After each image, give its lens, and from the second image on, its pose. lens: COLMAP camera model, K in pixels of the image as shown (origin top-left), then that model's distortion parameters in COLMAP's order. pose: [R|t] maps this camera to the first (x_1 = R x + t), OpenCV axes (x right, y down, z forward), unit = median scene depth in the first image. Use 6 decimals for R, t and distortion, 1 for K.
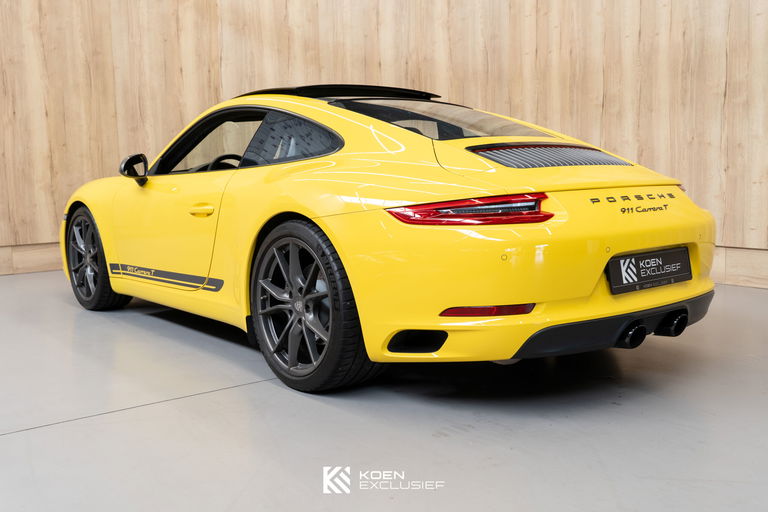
lens RADIAL K [[768.2, 0, 384.0], [0, 768.2, 256.0], [0, 0, 1]] dist [-0.012982, -0.017471]
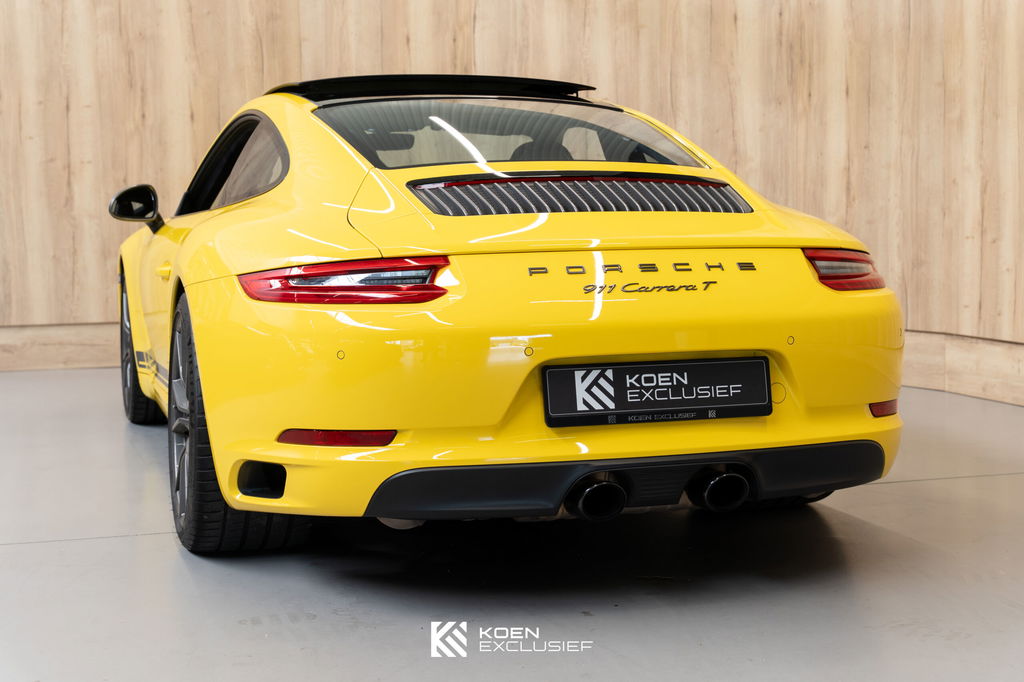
lens RADIAL K [[1475.4, 0, 512.0], [0, 1475.4, 341.0], [0, 0, 1]] dist [-0.011339, -0.027448]
pose [[0.930452, 0.042361, -0.363956, 0.538247], [-0.049116, 0.998750, -0.009321, -0.003904], [0.363106, 0.026548, 0.931369, -0.072599]]
